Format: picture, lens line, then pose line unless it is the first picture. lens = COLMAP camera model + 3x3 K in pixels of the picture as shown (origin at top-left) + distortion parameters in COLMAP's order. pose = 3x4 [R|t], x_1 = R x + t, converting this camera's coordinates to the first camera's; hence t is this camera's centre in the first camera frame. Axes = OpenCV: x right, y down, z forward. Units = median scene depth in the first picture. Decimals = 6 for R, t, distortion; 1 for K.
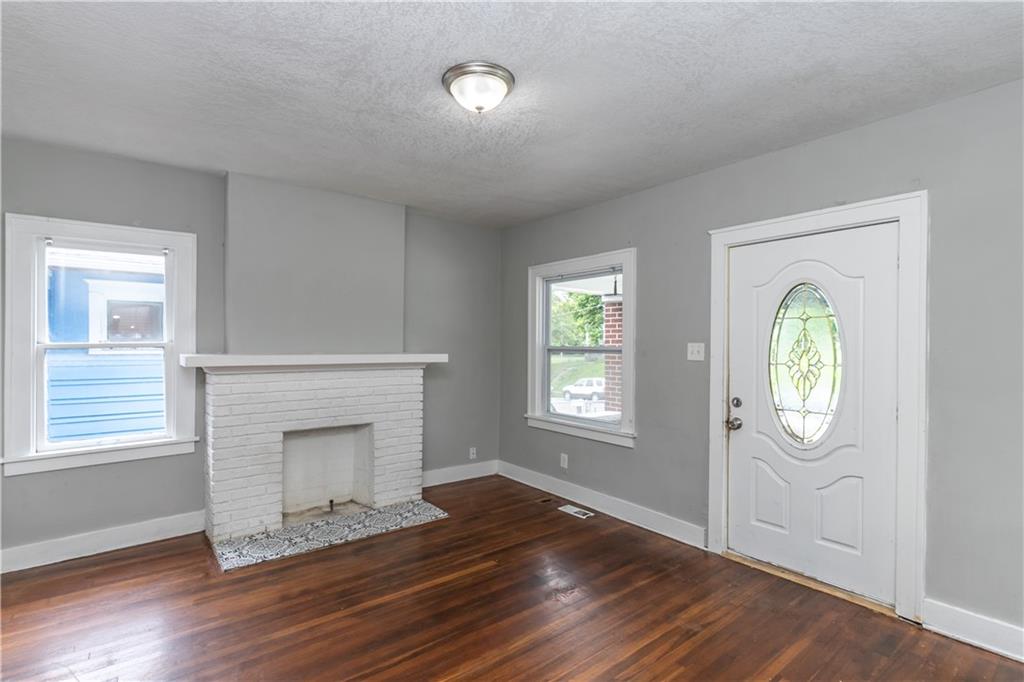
lens RADIAL K [[479.1, 0, 516.2], [0, 479.1, 345.8], [0, 0, 1]] dist [0.005719, -0.000456]
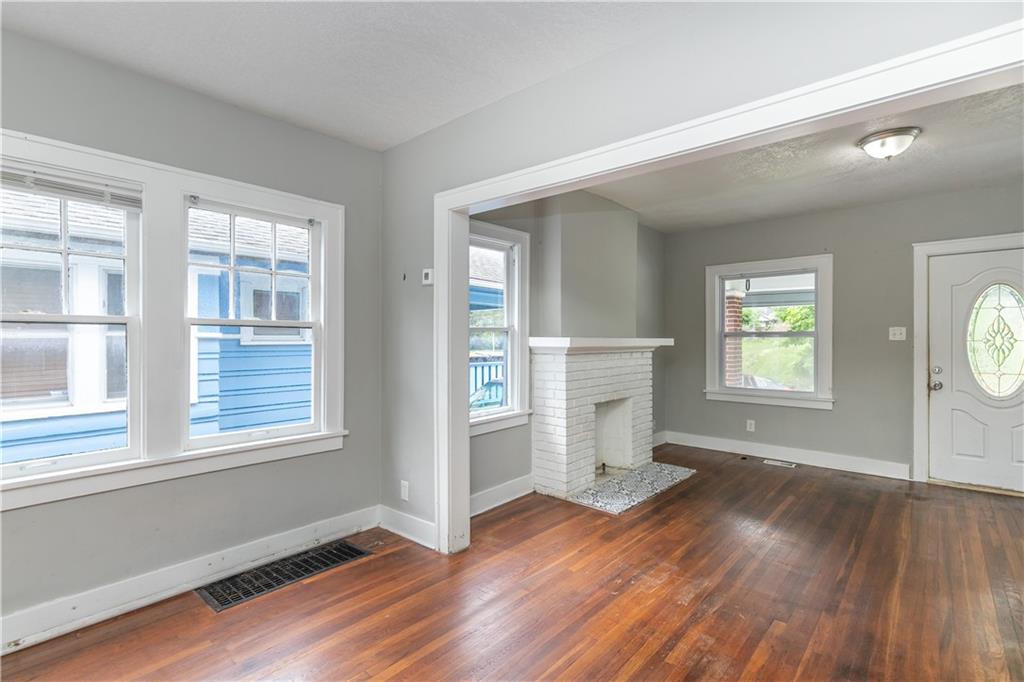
lens RADIAL K [[475.8, 0, 514.8], [0, 475.8, 339.9], [0, 0, 1]] dist [0.002747, -0.001420]
pose [[0.985108, -0.008401, 0.171732, -0.900890], [0.008692, 0.999962, -0.000943, 0.021485], [-0.171718, 0.002421, 0.985143, -0.123594]]
